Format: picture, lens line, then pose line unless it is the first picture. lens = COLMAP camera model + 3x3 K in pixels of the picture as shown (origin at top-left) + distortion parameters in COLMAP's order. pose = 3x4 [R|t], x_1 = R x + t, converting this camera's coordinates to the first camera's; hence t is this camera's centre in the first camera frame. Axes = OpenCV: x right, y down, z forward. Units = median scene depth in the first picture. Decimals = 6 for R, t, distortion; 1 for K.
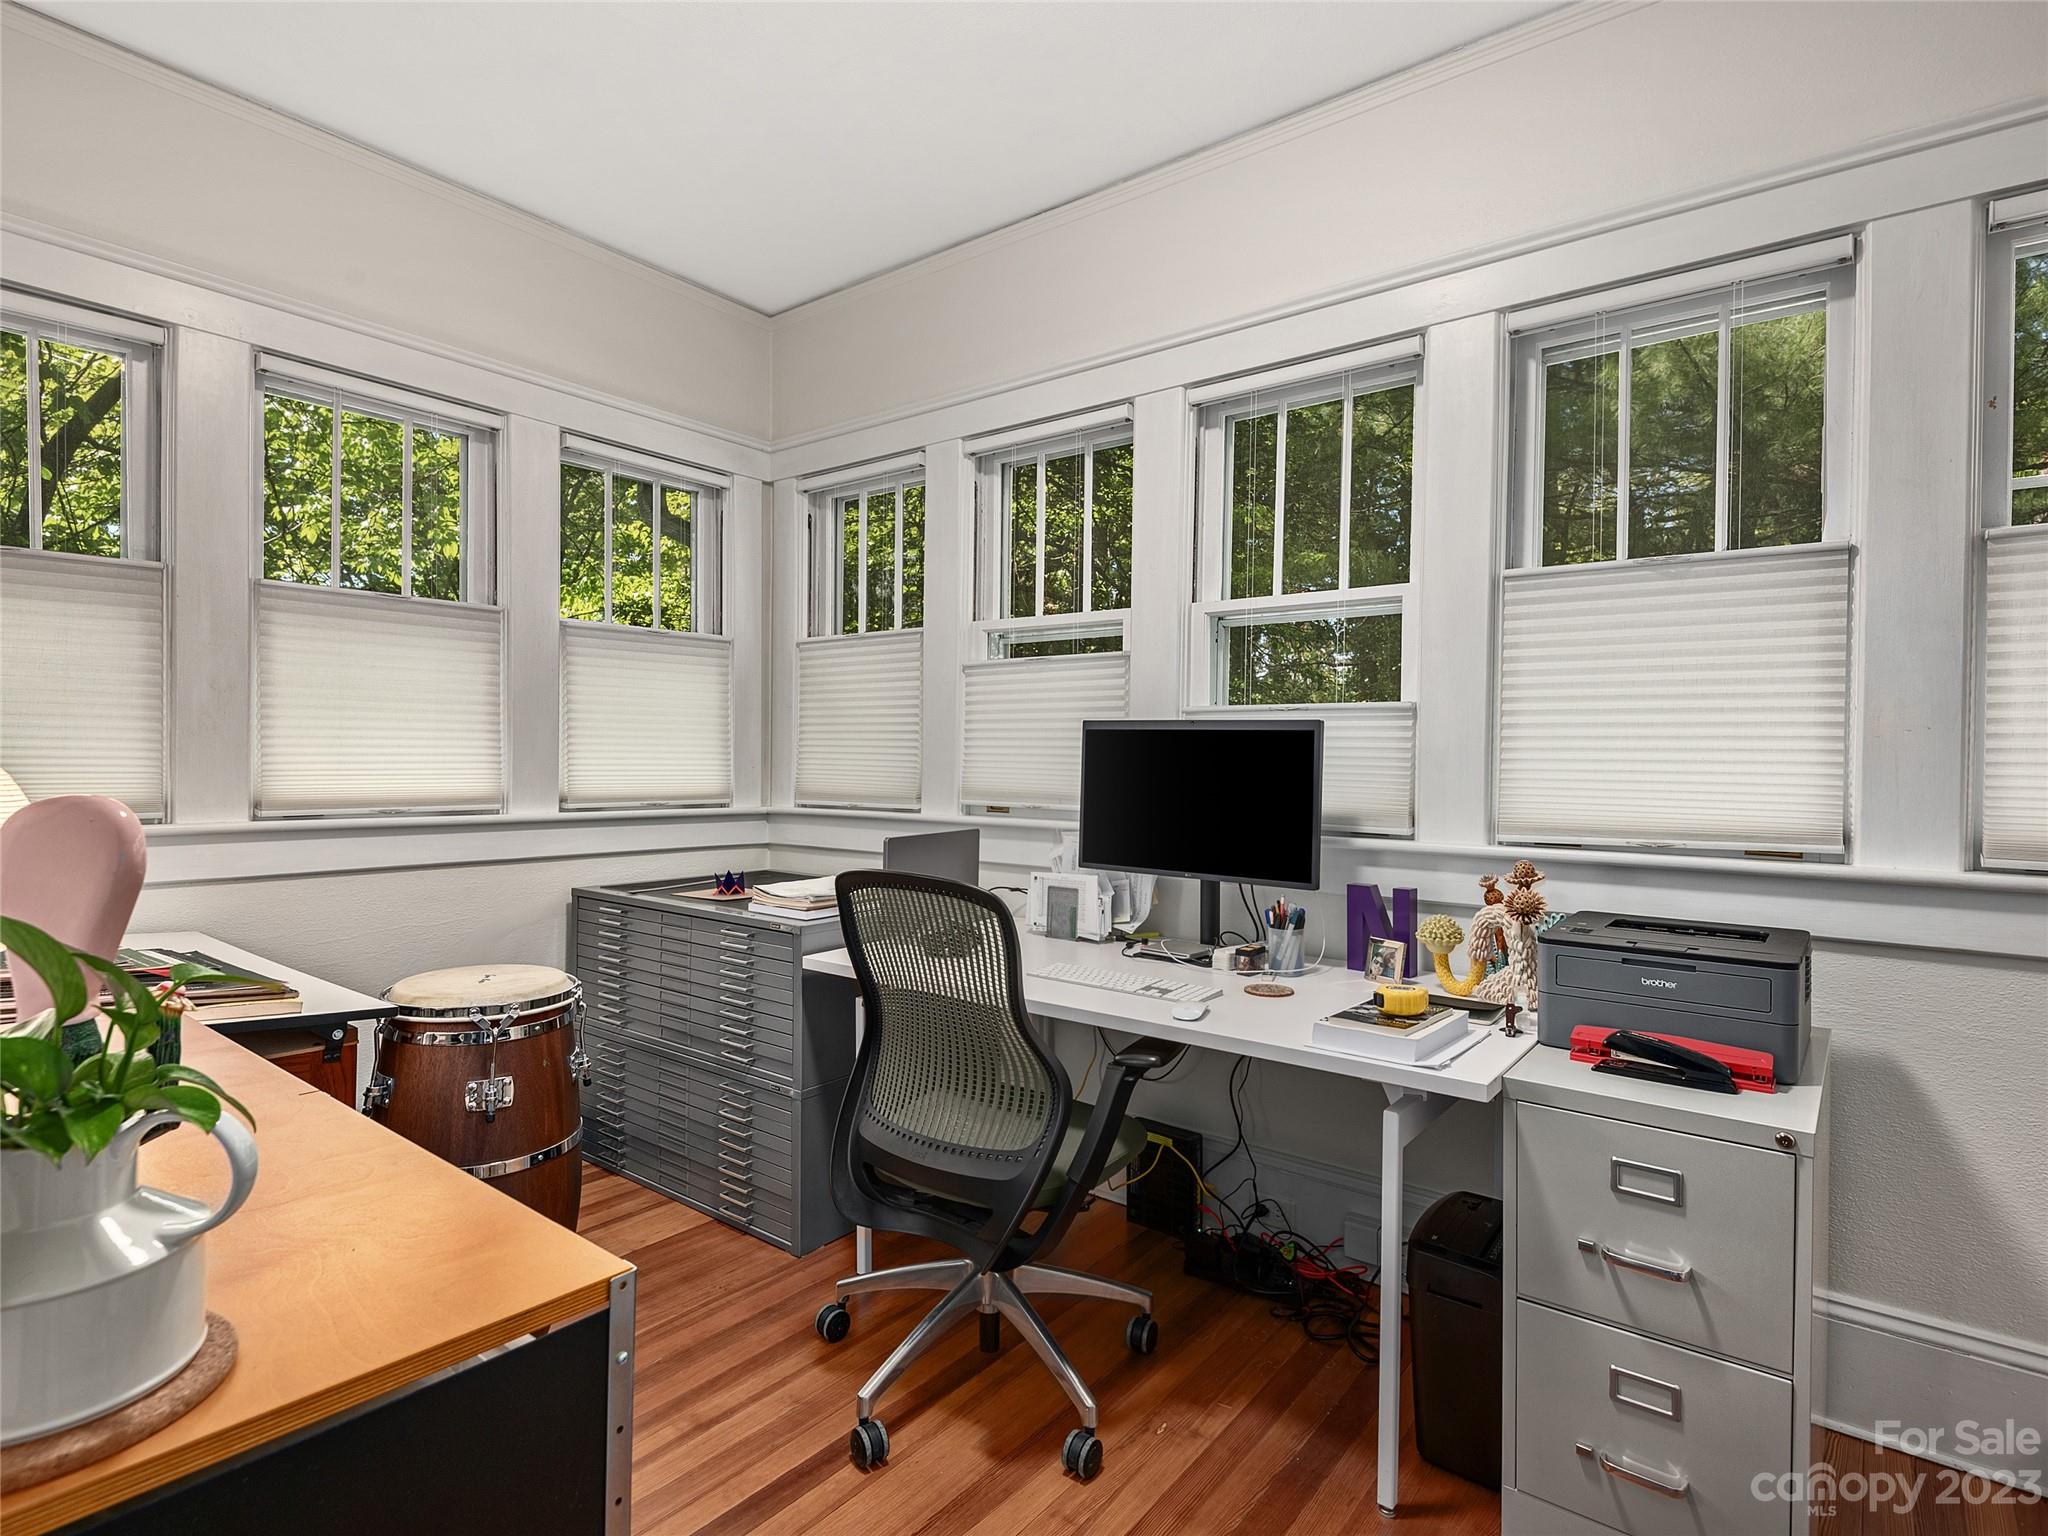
lens RADIAL K [[1065.8, 0, 1018.2], [0, 1065.8, 768.7], [0, 0, 1]] dist [0.002064, -0.000271]
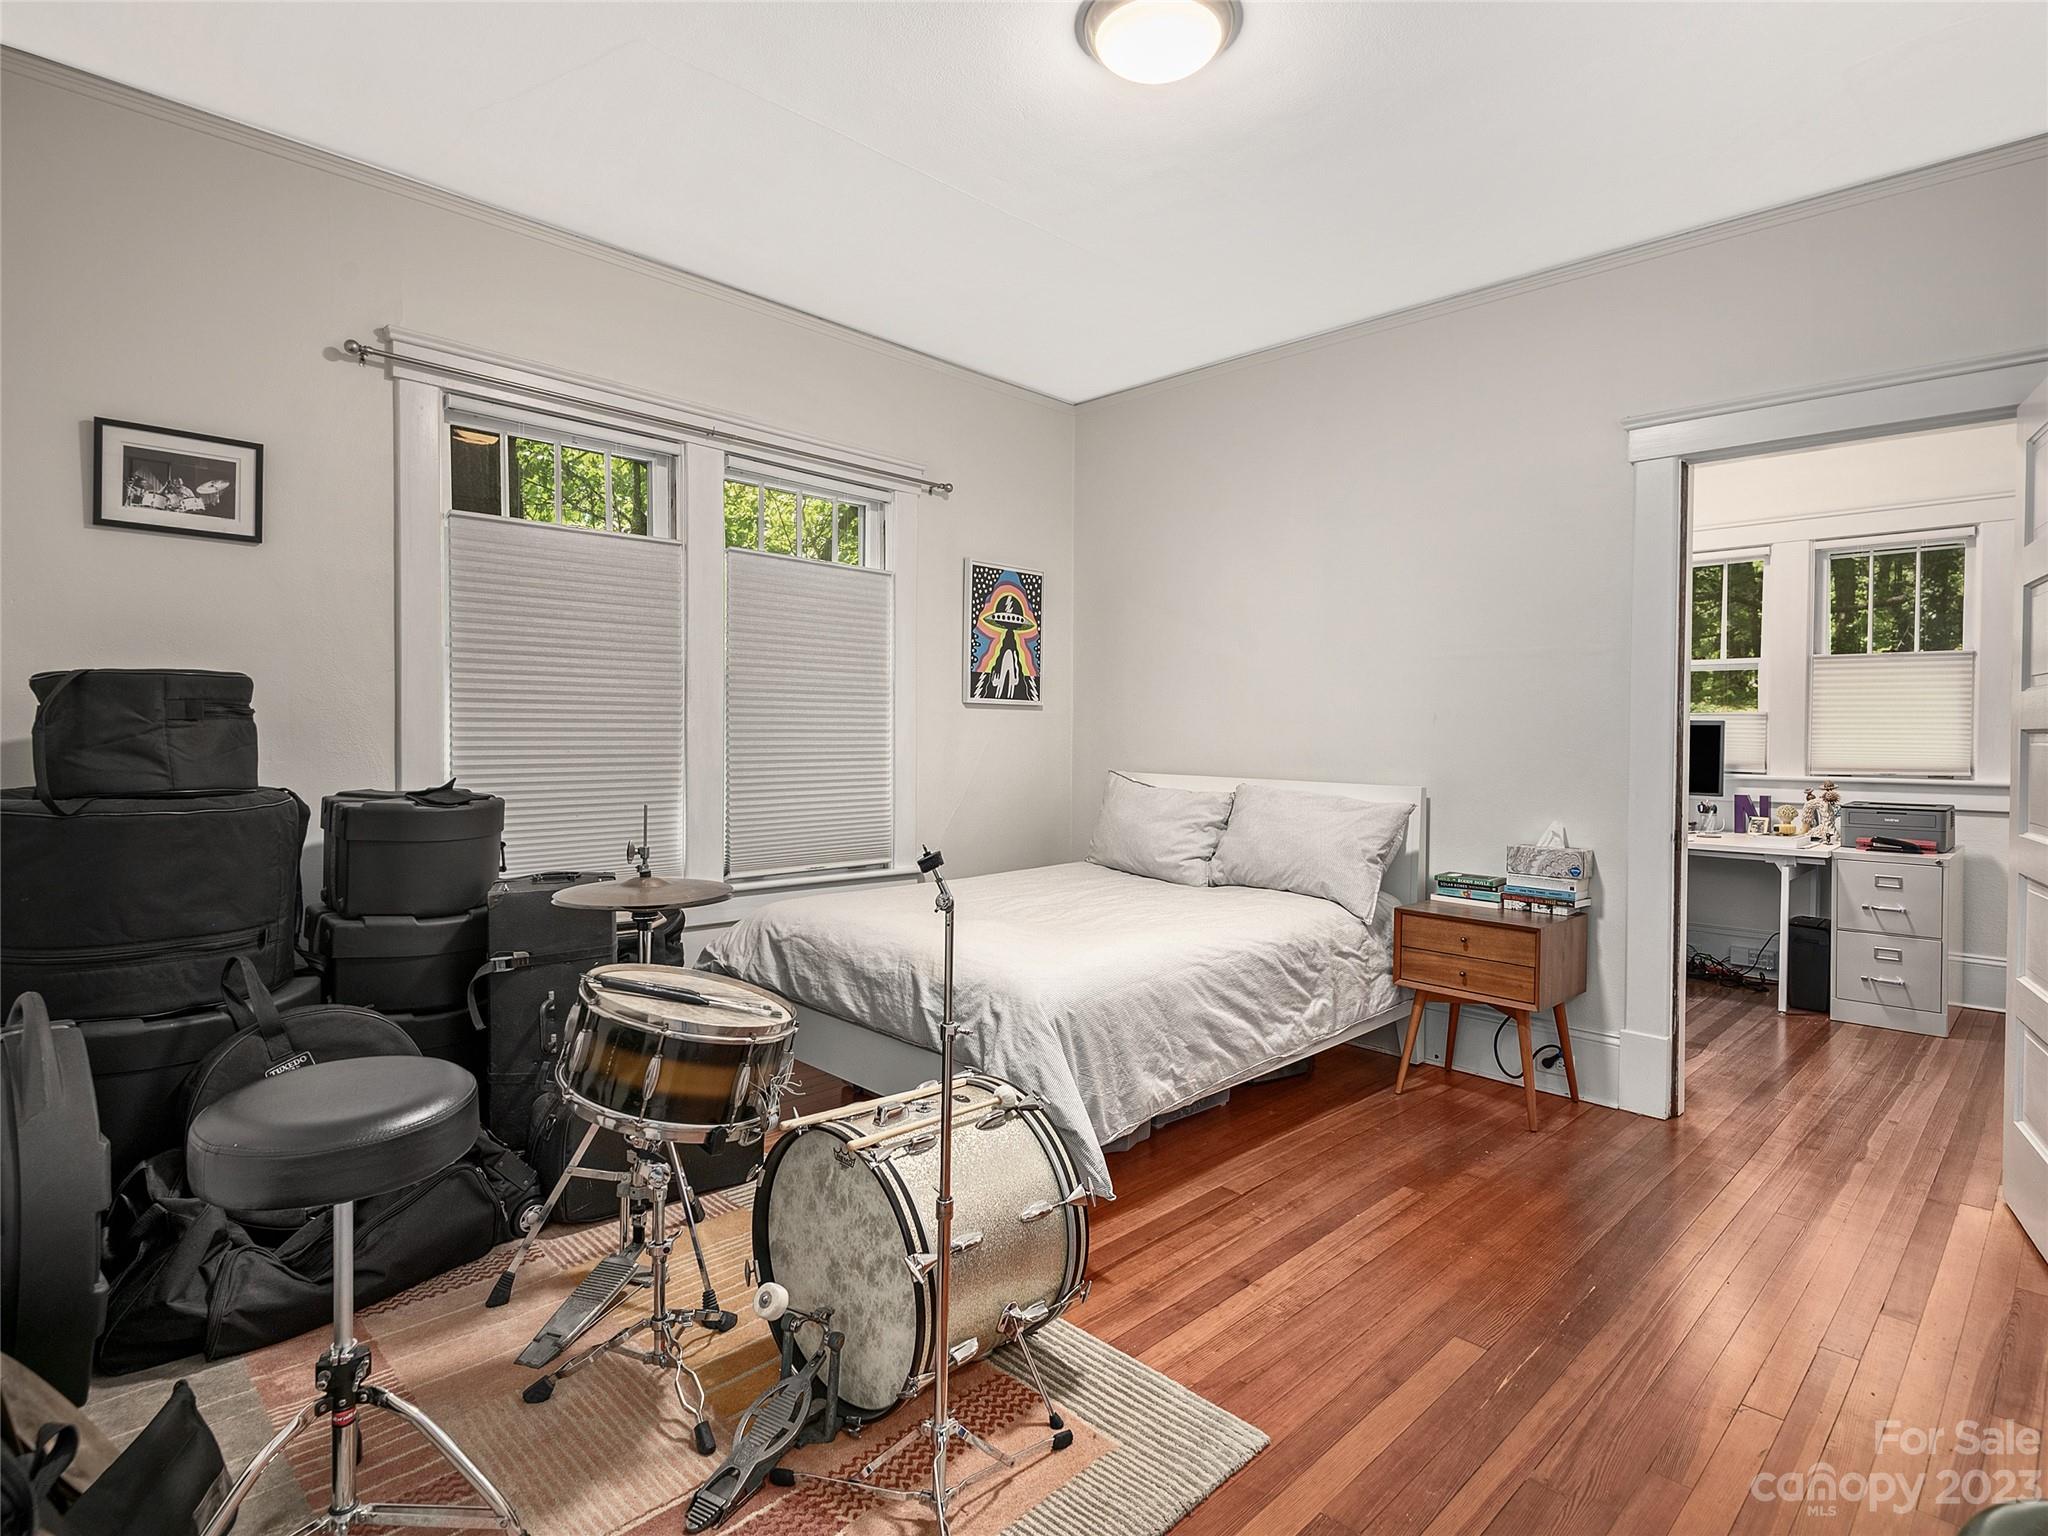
lens RADIAL K [[1065.8, 0, 1030.5], [0, 1065.8, 756.6], [0, 0, 1]] dist [0.002064, -0.000271]
pose [[0.993699, -0.001335, -0.112072, -0.970946], [0.002006, 0.999981, 0.005880, 0.013295], [0.112062, -0.006068, 0.993683, -1.482361]]
